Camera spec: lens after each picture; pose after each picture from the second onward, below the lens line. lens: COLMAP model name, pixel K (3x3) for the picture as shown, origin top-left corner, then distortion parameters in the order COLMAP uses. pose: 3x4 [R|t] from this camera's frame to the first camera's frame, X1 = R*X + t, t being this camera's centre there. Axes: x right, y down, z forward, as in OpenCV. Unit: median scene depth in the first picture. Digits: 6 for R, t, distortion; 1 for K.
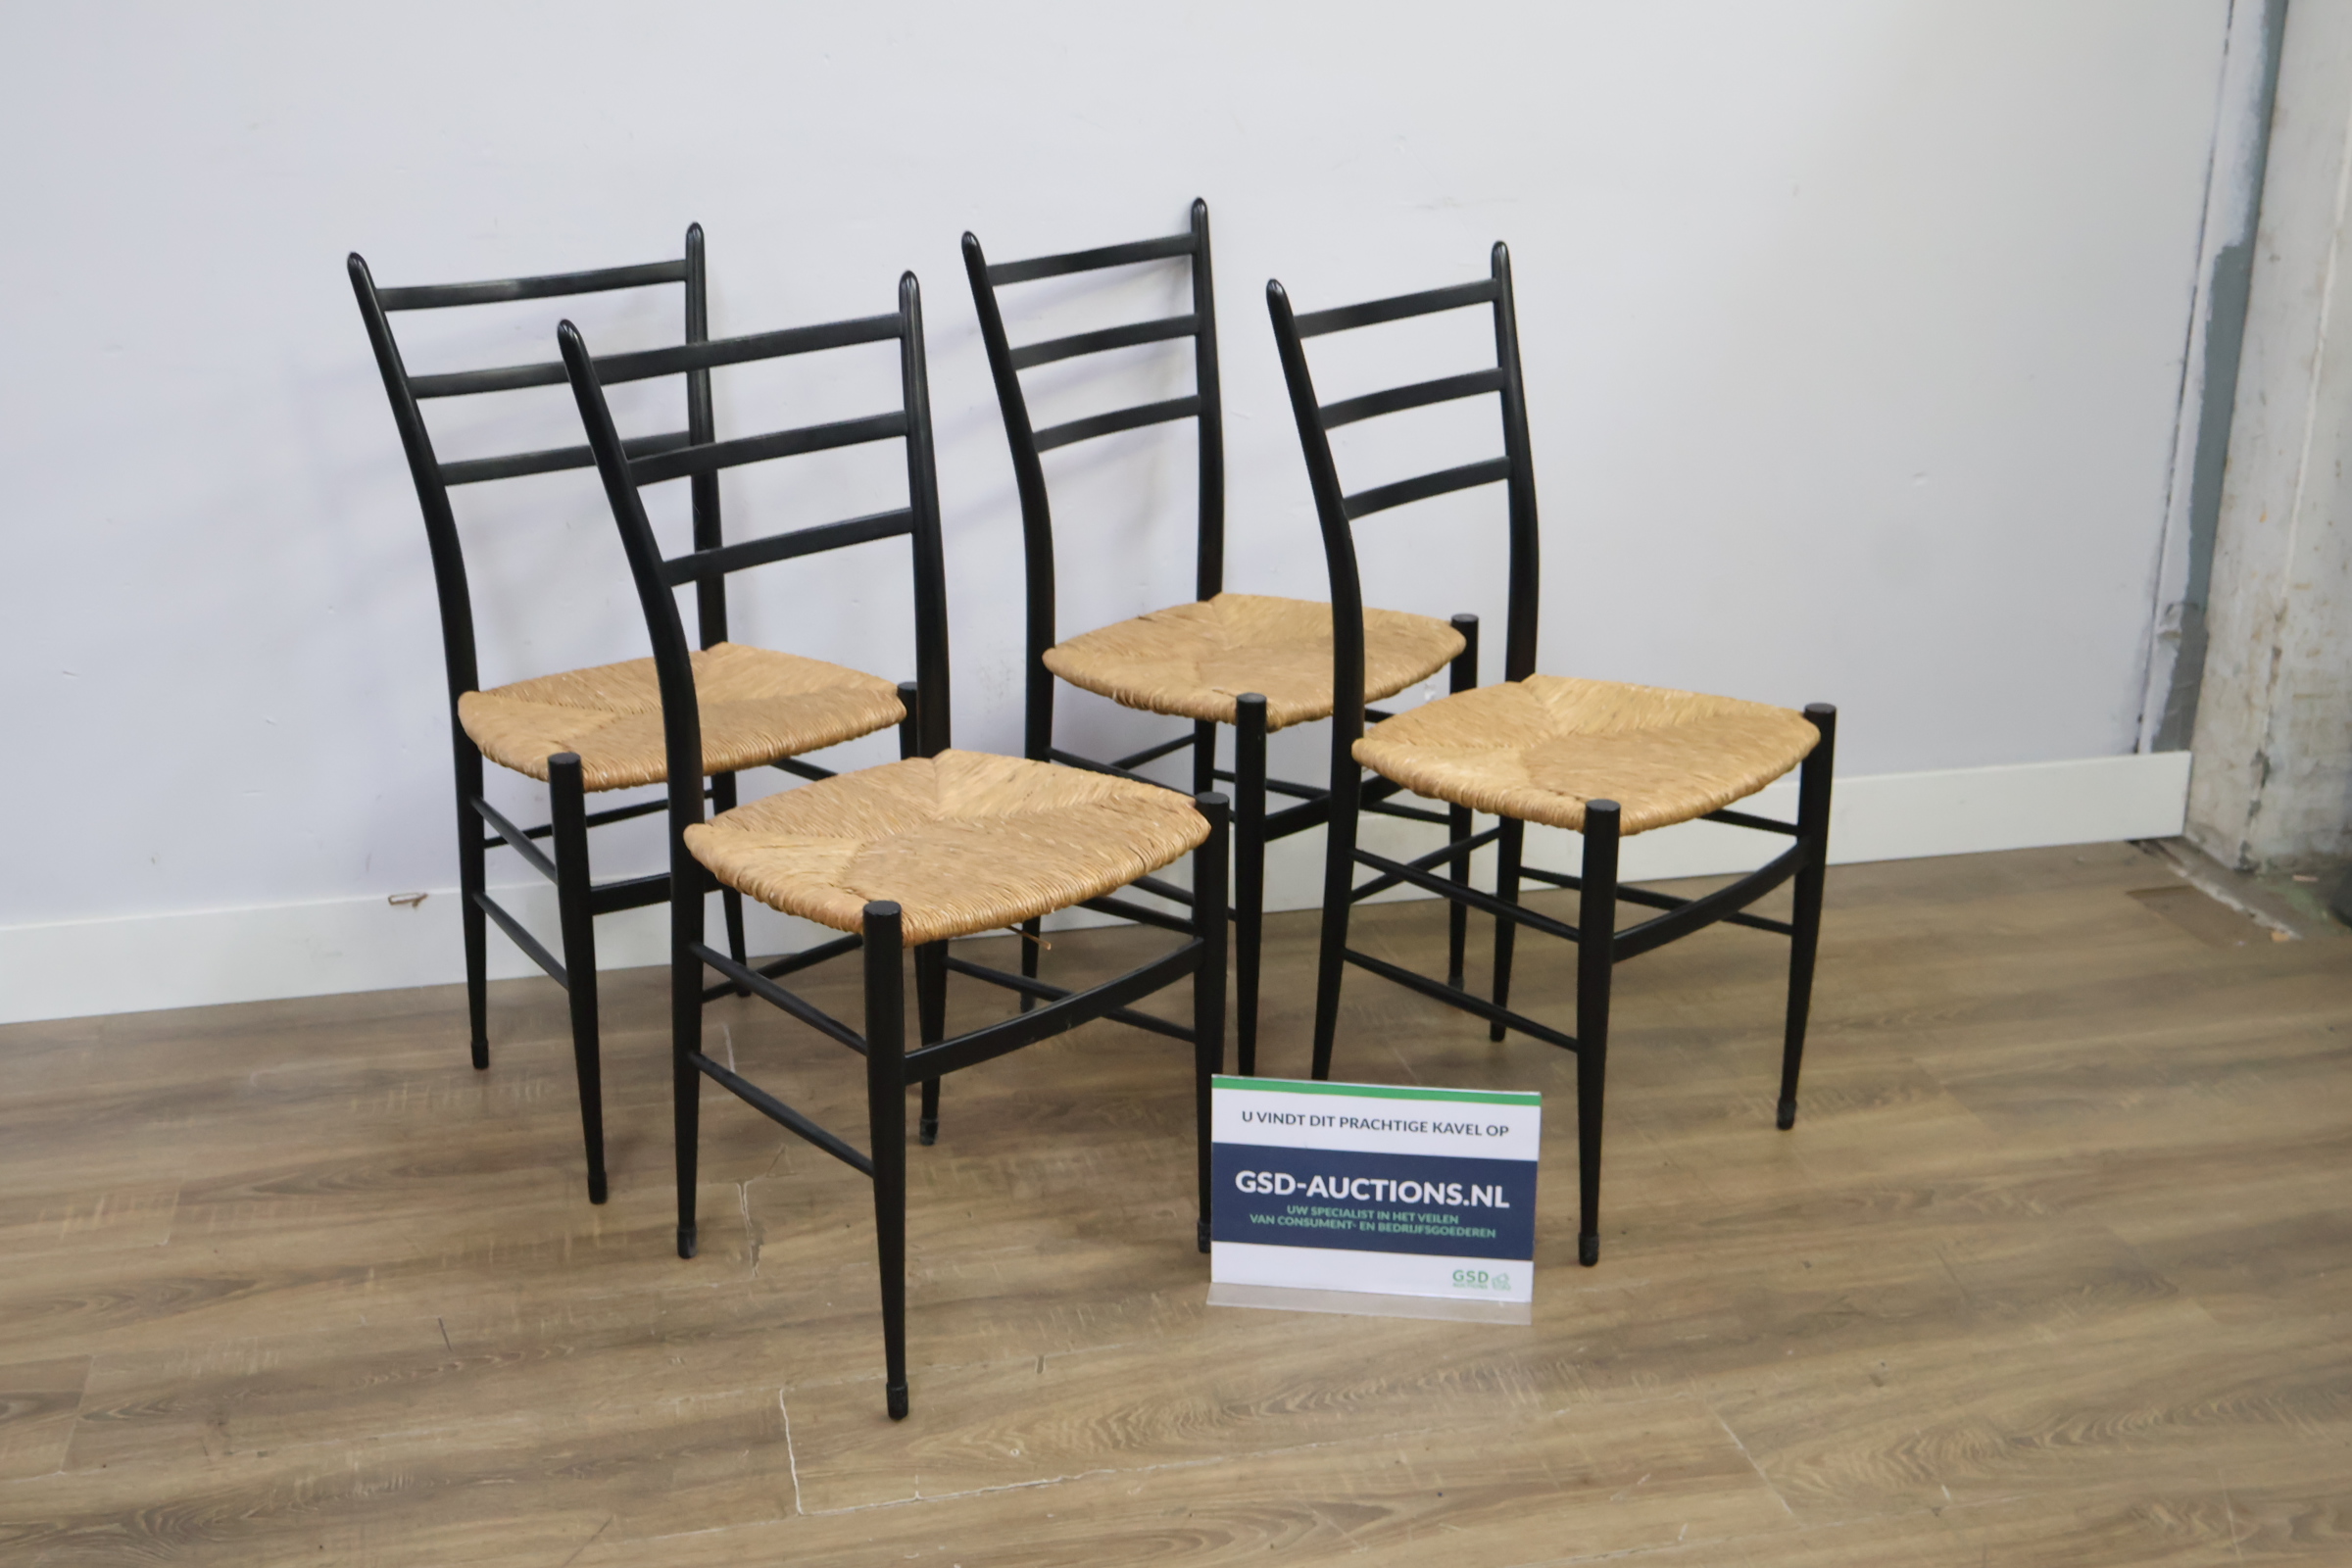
lens RADIAL K [[2629.4, 0, 1170.7], [0, 2629.4, 791.4], [0, 0, 1]] dist [0.010605, 0.000000]
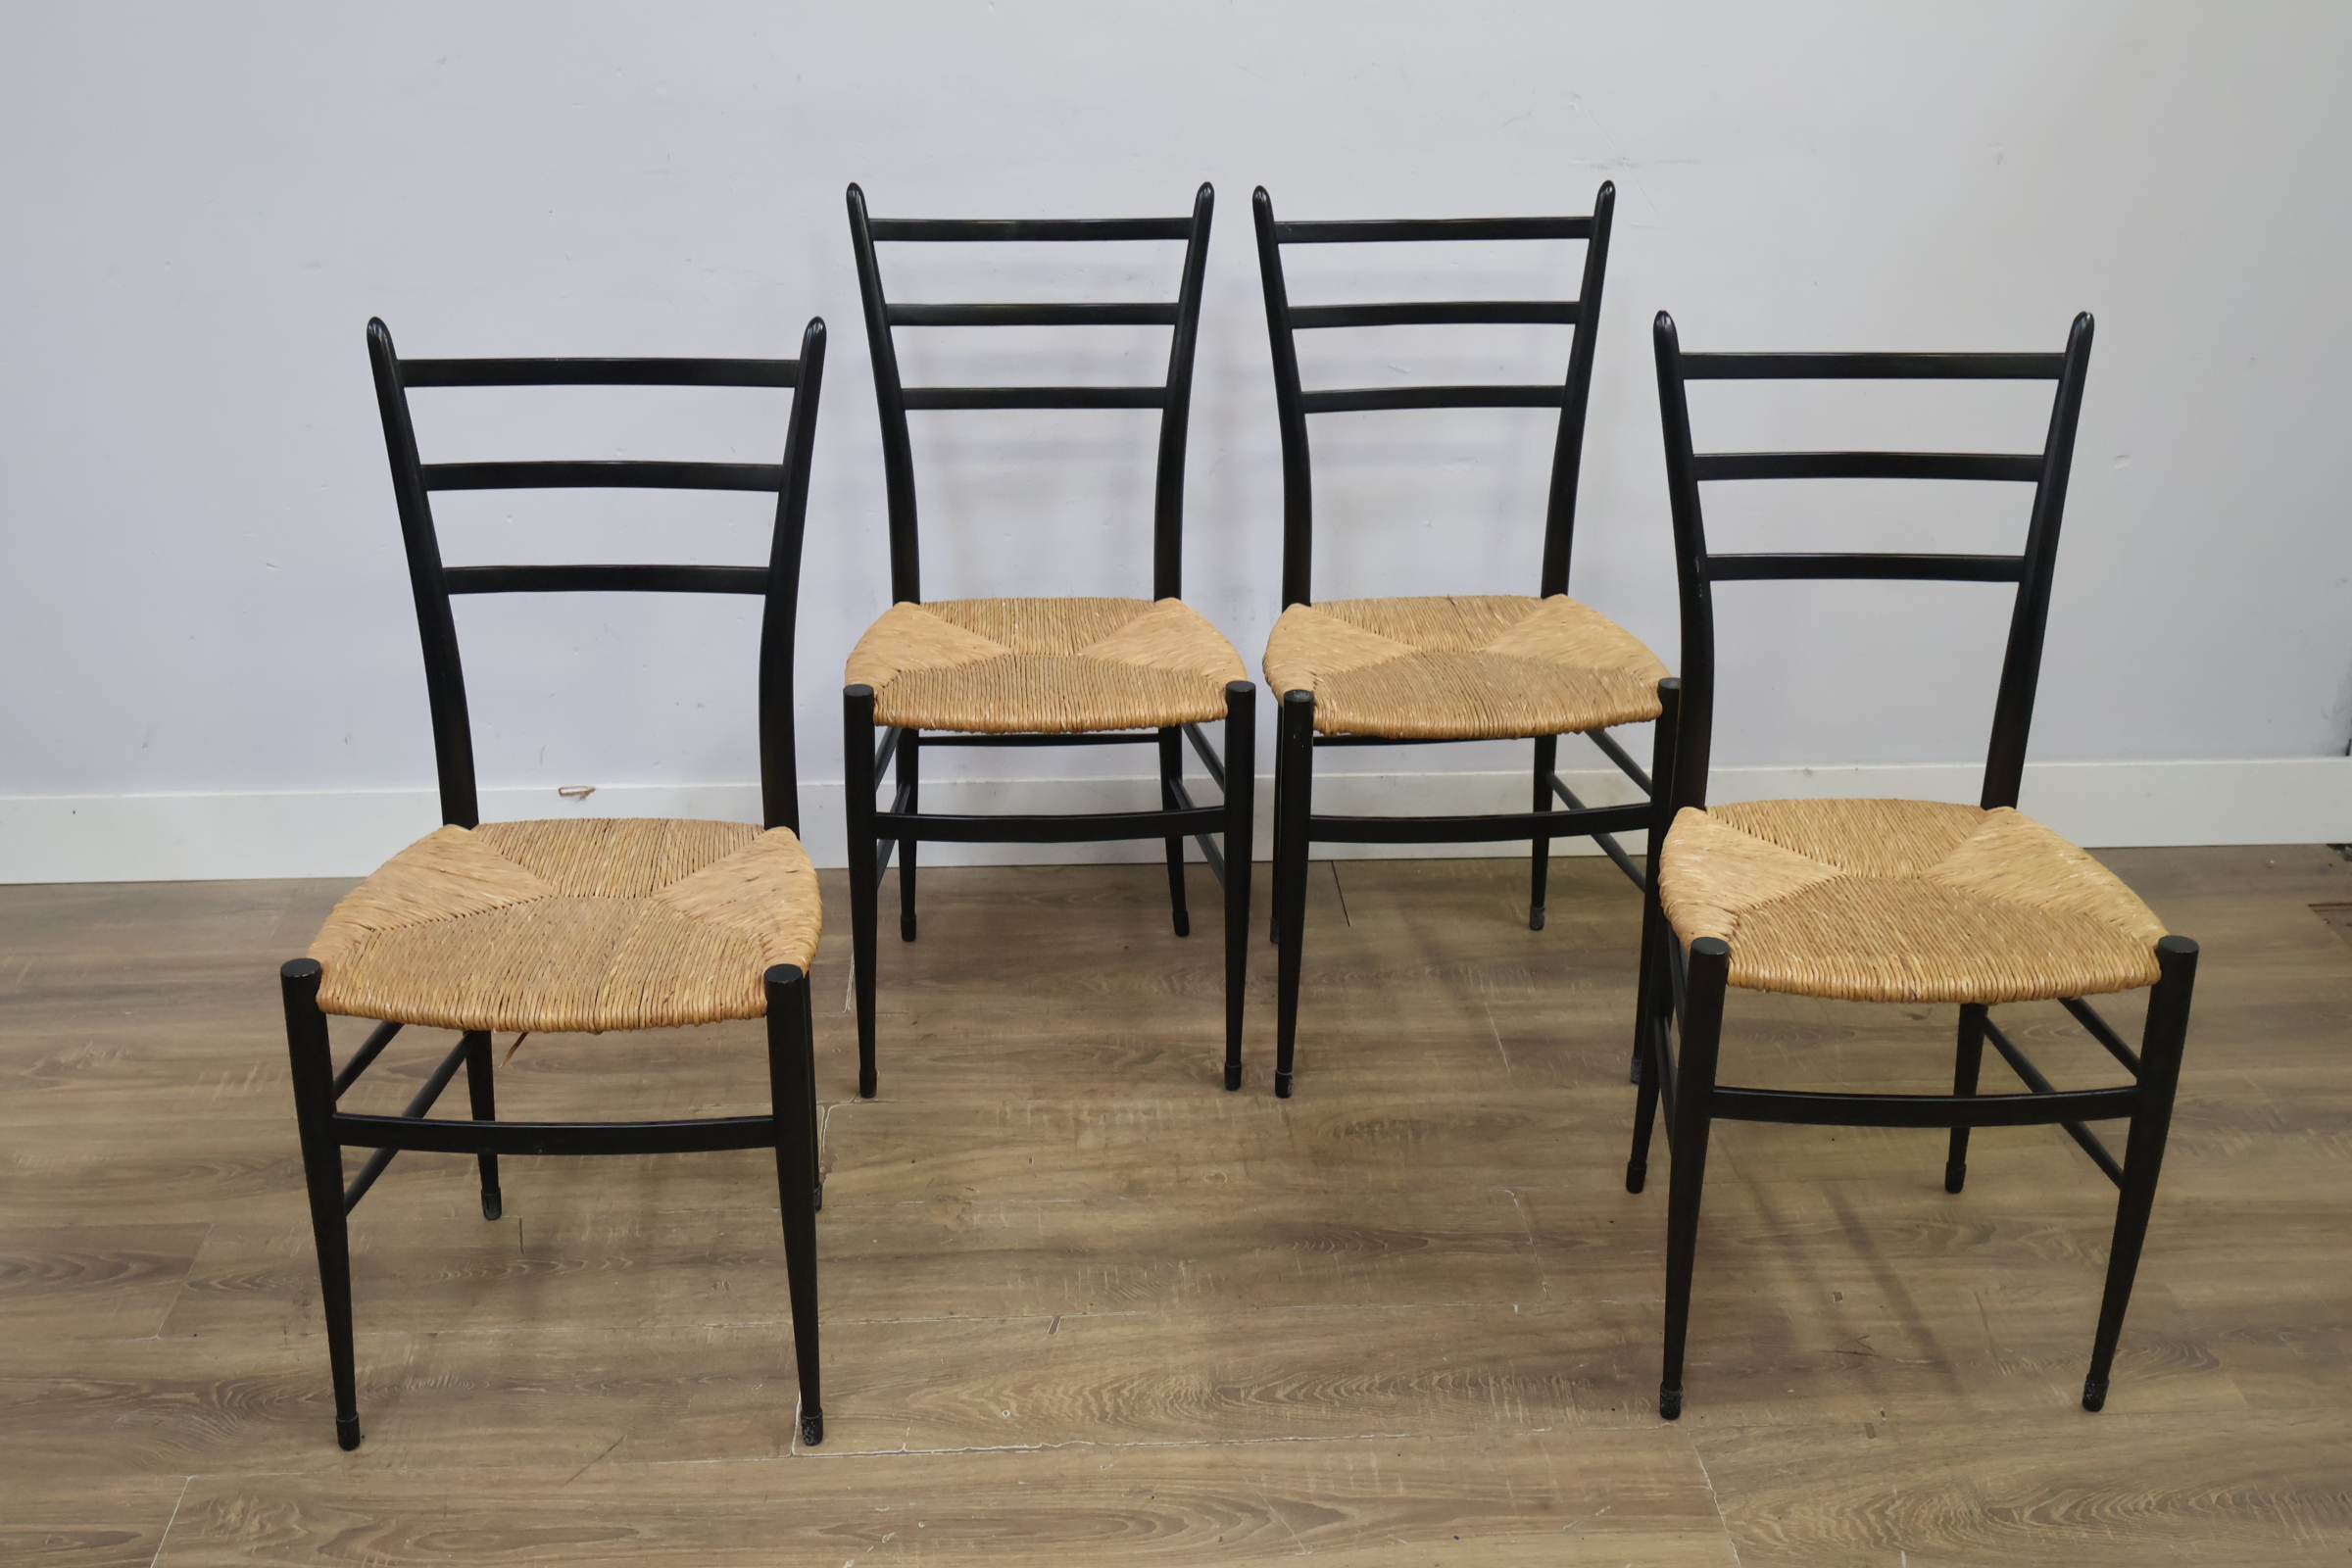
lens RADIAL K [[2629.4, 0, 1175.0], [0, 2629.4, 776.5], [0, 0, 1]] dist [0.010605, 0.000000]
pose [[0.986248, 0.074687, -0.147432, 0.132471], [-0.063475, 0.994824, 0.079343, -0.082730], [0.152595, -0.068893, 0.985885, -0.007030]]
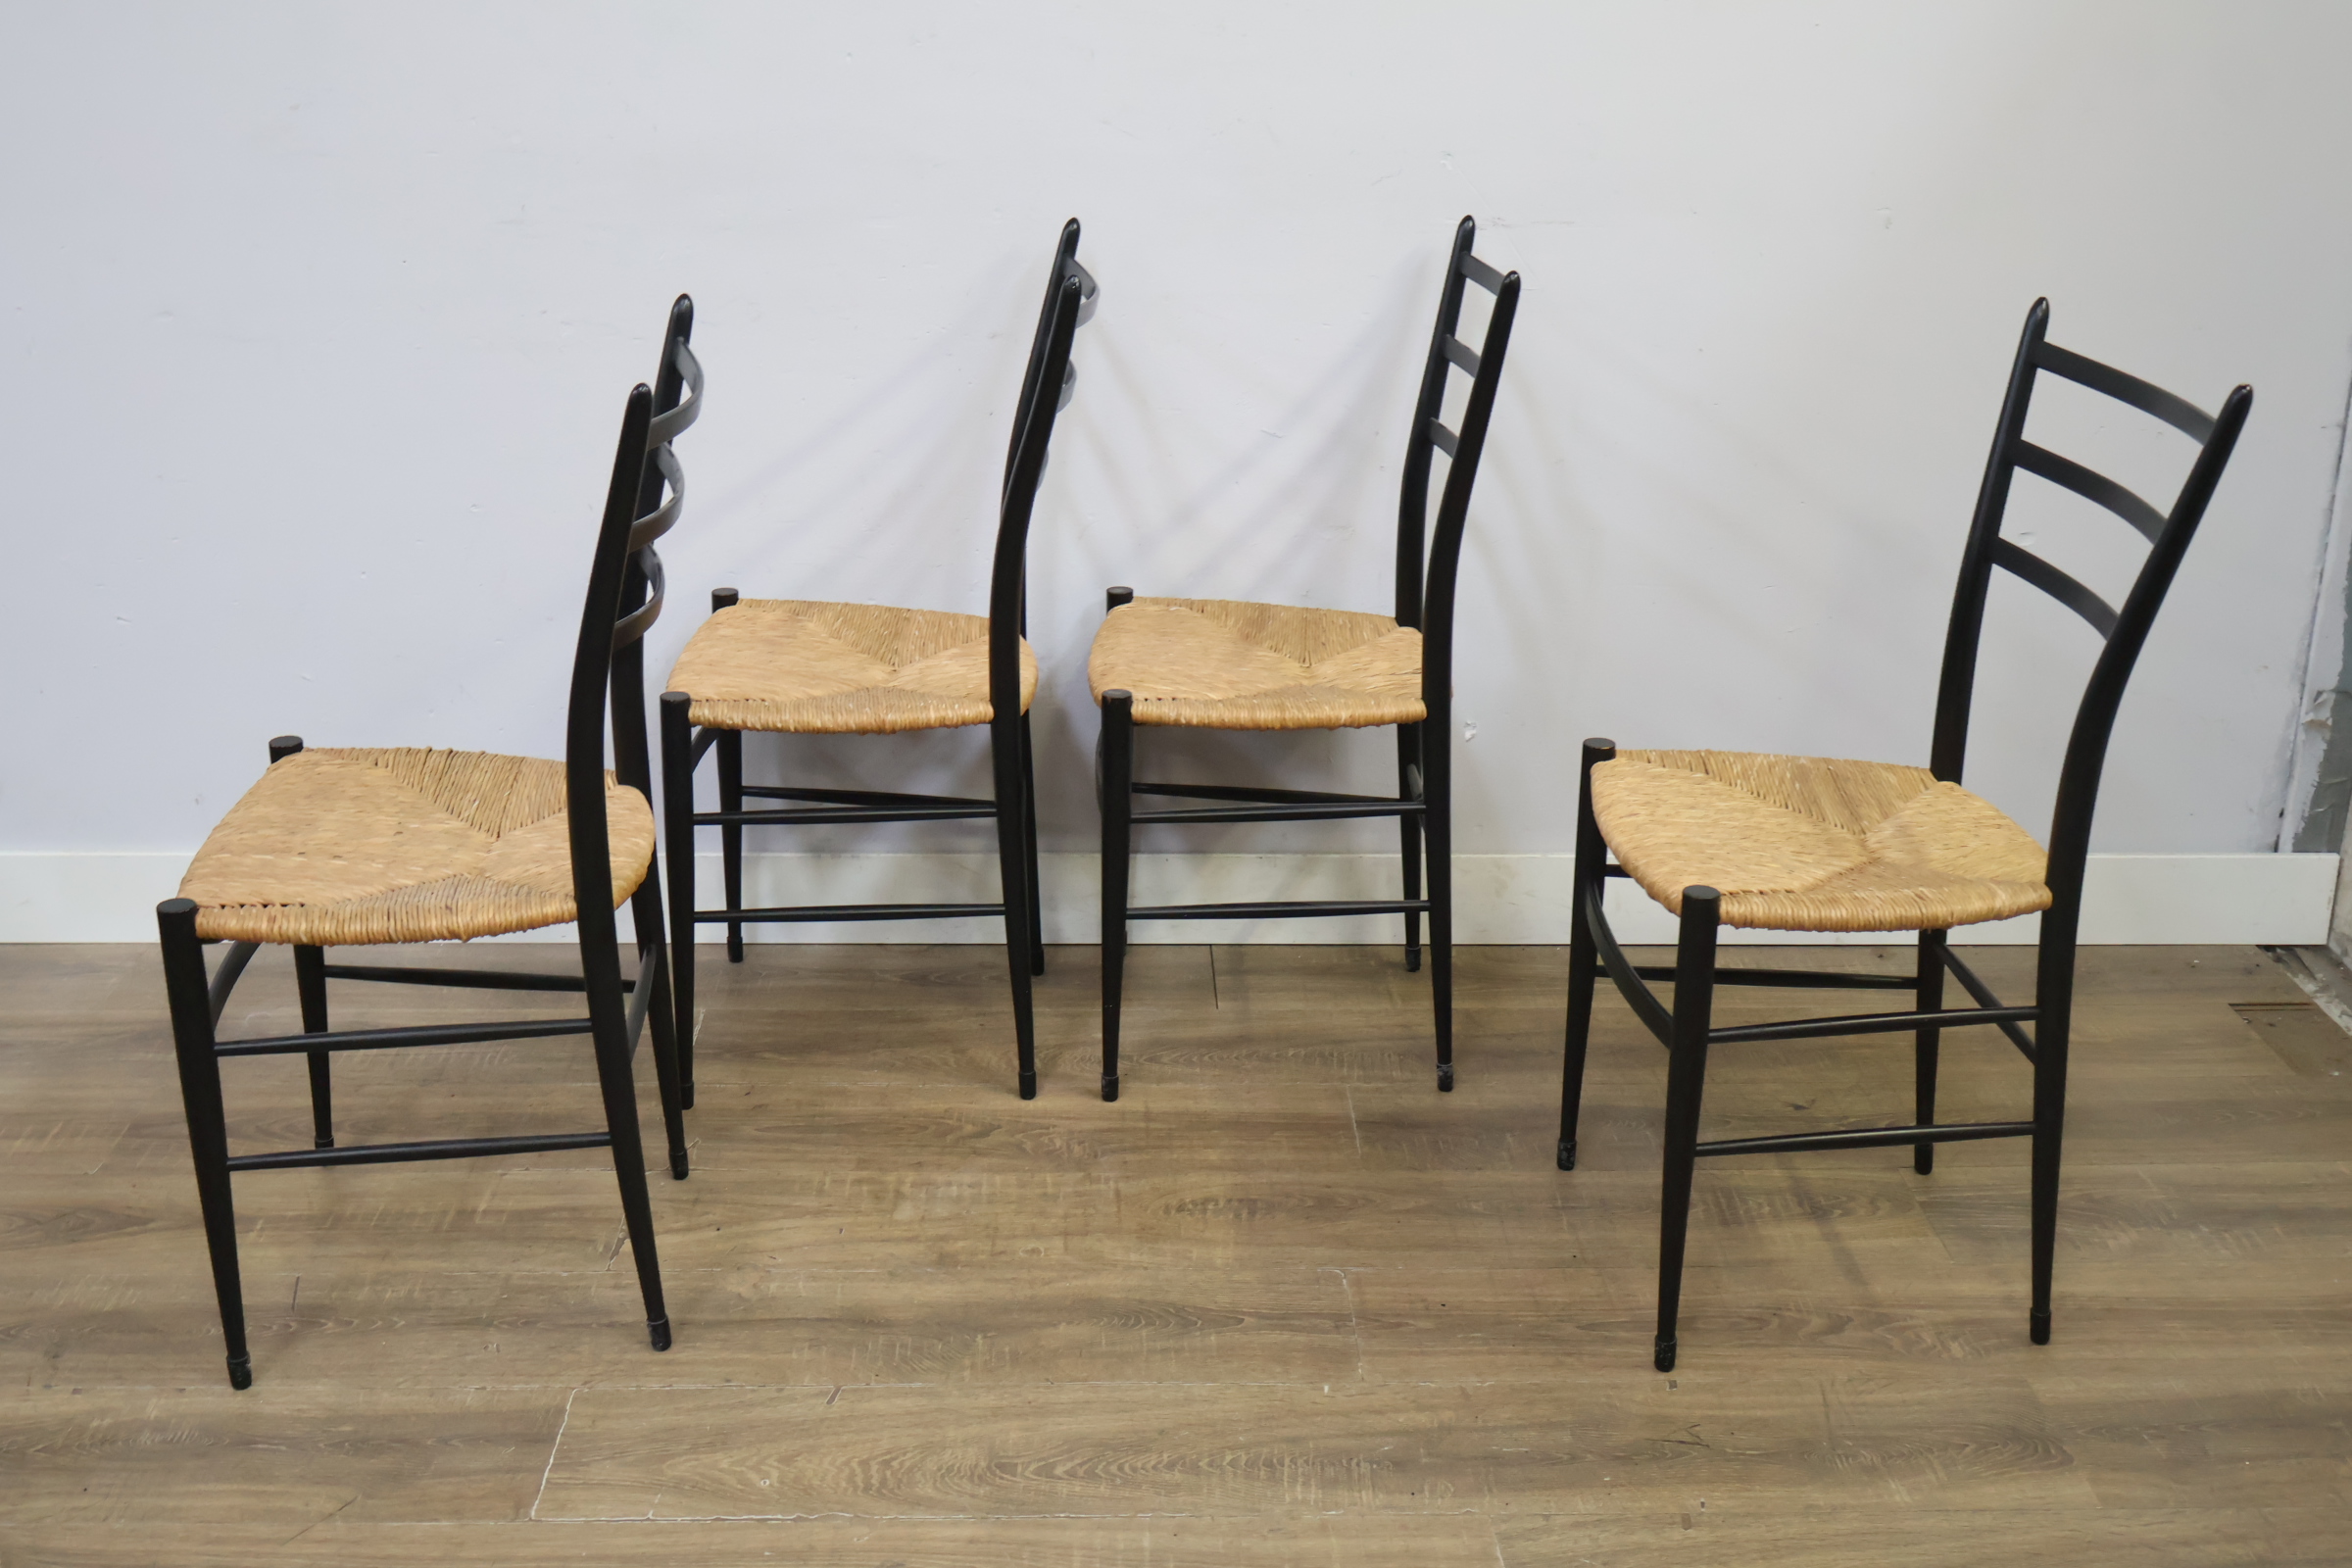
lens RADIAL K [[2629.4, 0, 1160.9], [0, 2629.4, 772.6], [0, 0, 1]] dist [0.010605, 0.000000]
pose [[0.979608, 0.078229, -0.185064, 0.230241], [-0.076943, 0.996935, 0.014137, -0.037490], [0.185603, 0.000391, 0.982625, 0.050939]]
